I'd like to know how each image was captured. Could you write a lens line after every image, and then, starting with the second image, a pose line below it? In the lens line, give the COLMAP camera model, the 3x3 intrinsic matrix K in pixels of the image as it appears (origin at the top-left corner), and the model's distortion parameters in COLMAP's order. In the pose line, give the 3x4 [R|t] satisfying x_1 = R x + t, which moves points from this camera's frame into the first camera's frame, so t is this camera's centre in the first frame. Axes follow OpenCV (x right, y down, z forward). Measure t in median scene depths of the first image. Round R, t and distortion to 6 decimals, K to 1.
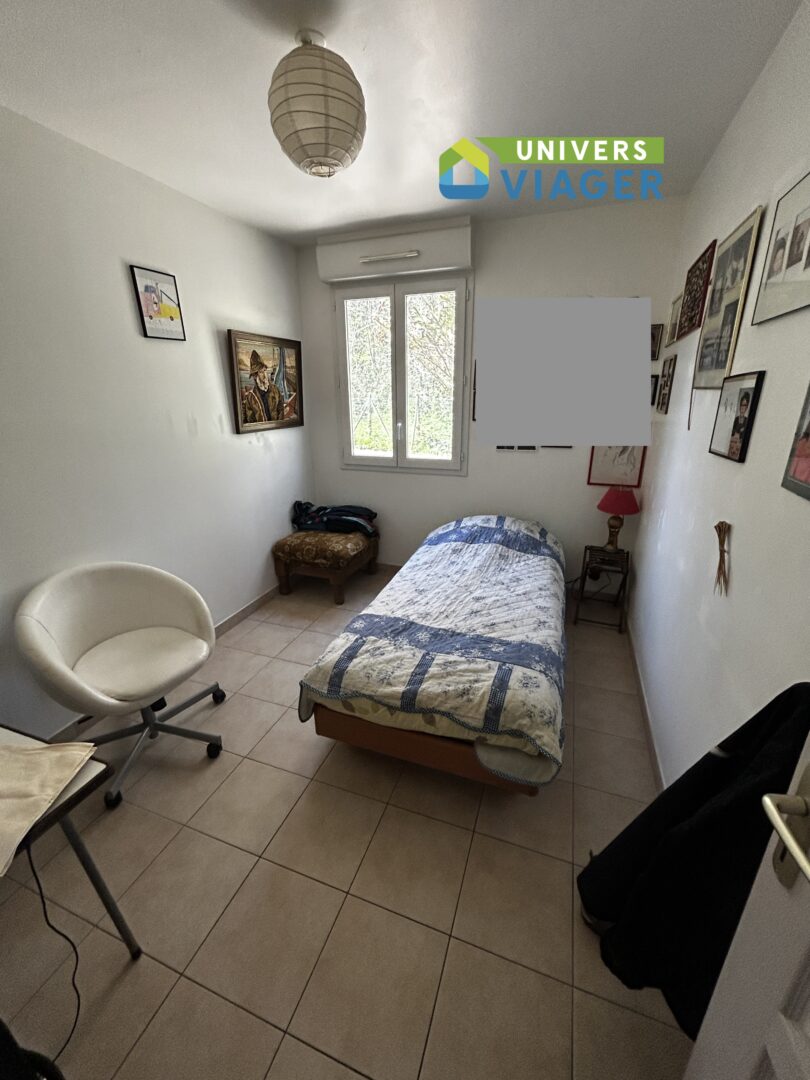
lens RADIAL K [[437.2, 0, 408.8], [0, 437.2, 540.9], [0, 0, 1]] dist [-0.000485, -0.000800]
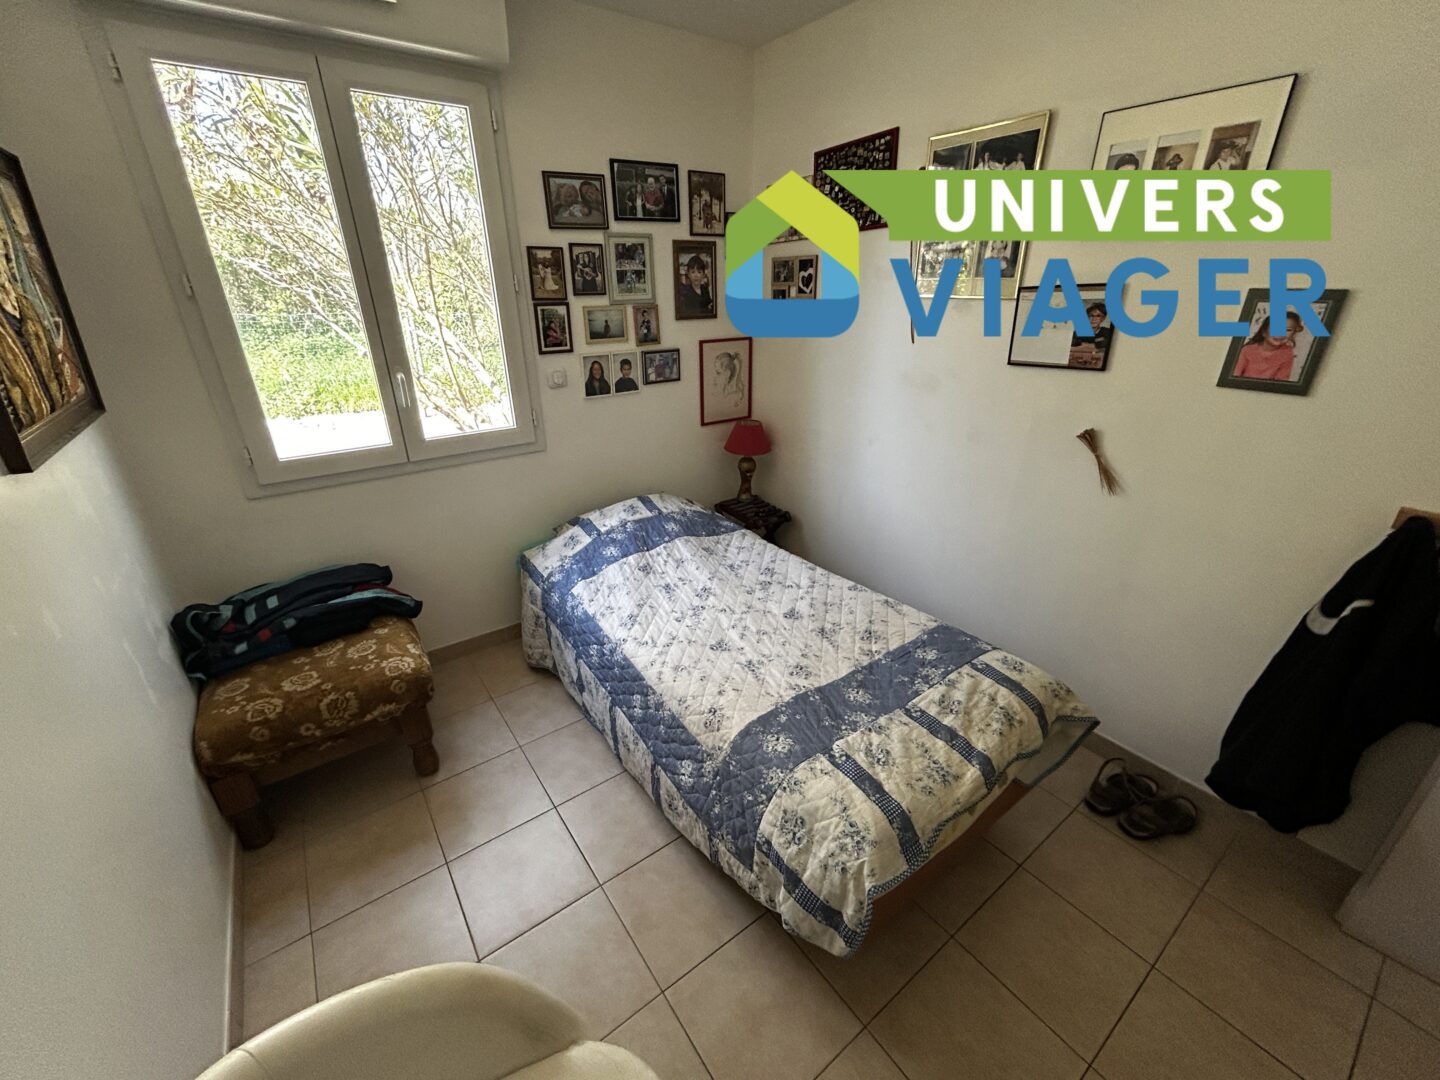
lens RADIAL K [[583.0, 0, 720.8], [0, 583.0, 537.9], [0, 0, 1]] dist [-0.000485, -0.000800]
pose [[0.556711, -0.327540, 0.763407, -0.446384], [0.275554, 0.939766, 0.202260, -0.155631], [-0.783673, 0.097760, 0.613433, 0.413269]]
